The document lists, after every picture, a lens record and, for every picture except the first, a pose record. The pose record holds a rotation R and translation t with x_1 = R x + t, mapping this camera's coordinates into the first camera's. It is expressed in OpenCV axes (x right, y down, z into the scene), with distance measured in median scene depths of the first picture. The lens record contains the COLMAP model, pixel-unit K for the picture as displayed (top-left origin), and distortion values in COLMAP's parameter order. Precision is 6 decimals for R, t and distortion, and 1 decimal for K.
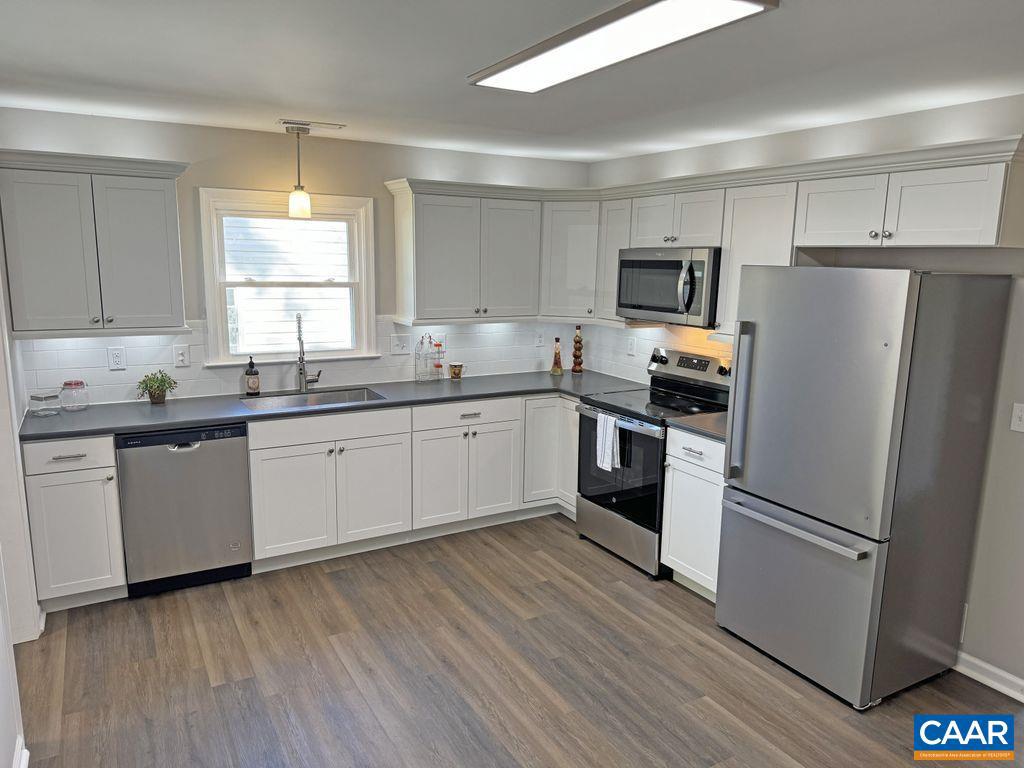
lens RADIAL K [[724.8, 0, 513.0], [0, 724.8, 391.1], [0, 0, 1]] dist [0.053691, -0.061765]
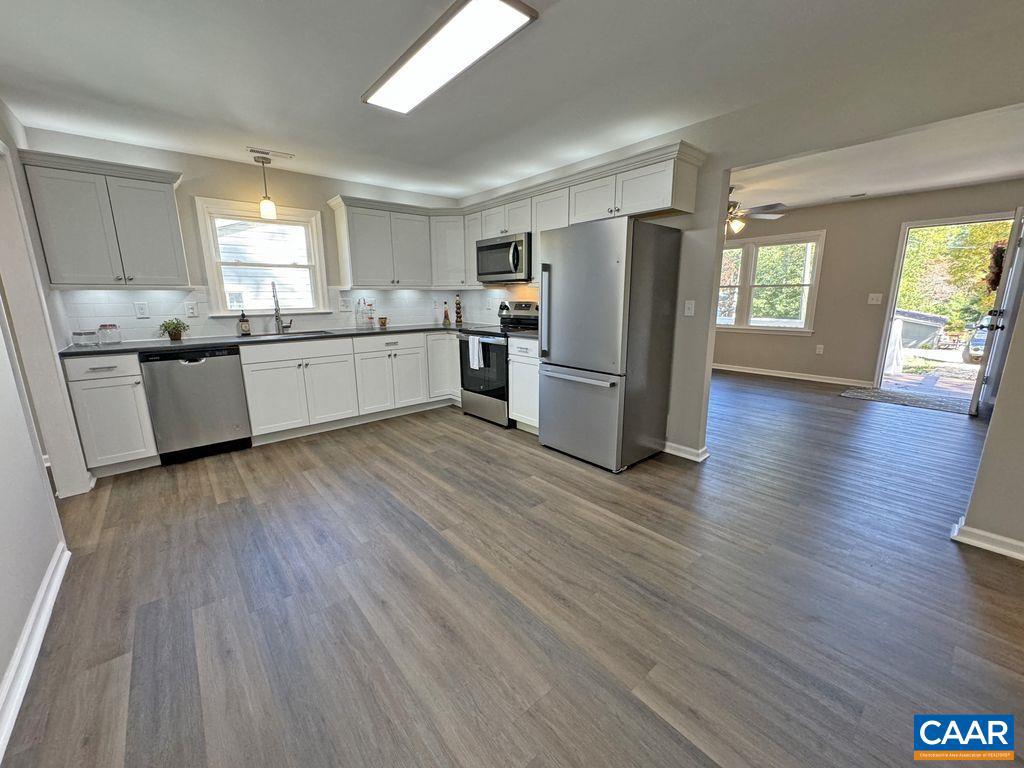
lens RADIAL K [[409.9, 0, 511.8], [0, 409.9, 381.6], [0, 0, 1]] dist [-0.000674, 0.000028]
pose [[0.982110, -0.063972, 0.177108, 0.043467], [0.059809, 0.997796, 0.028753, 0.125820], [-0.178557, -0.017646, 0.983771, 0.043726]]
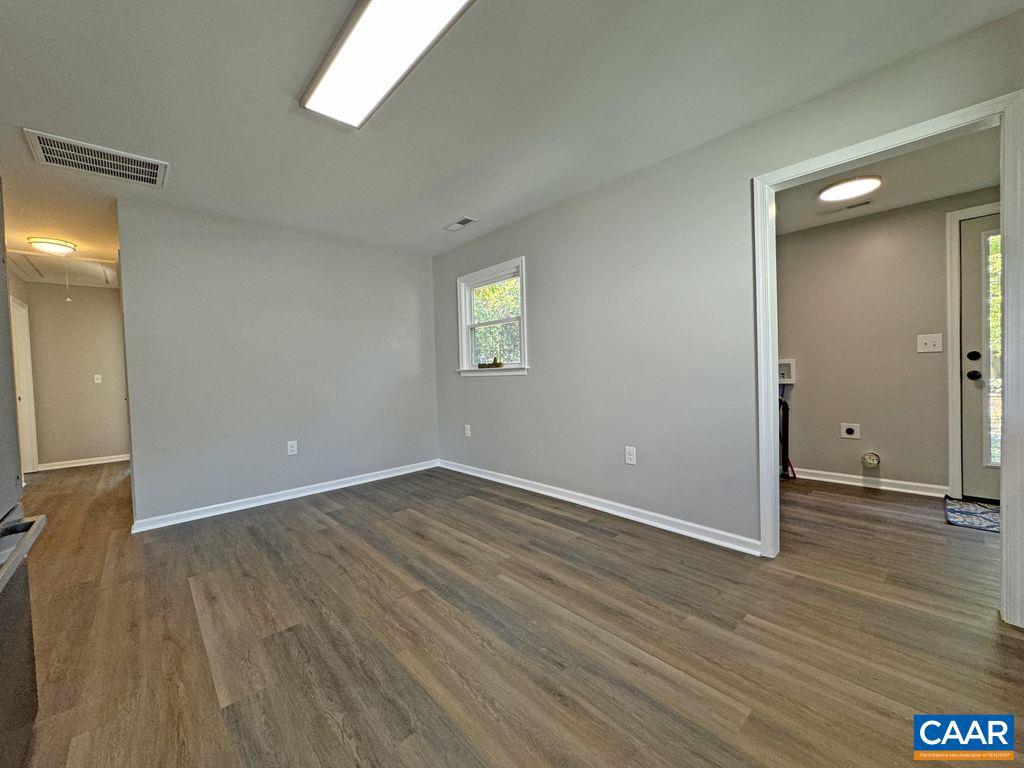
lens RADIAL K [[409.9, 0, 511.8], [0, 409.9, 381.6], [0, 0, 1]] dist [-0.000674, 0.000028]
pose [[-0.974617, 0.018583, -0.223106, 0.036389], [-0.027413, 0.979145, 0.201307, -0.026967], [0.222194, 0.202313, -0.953782, 1.103601]]
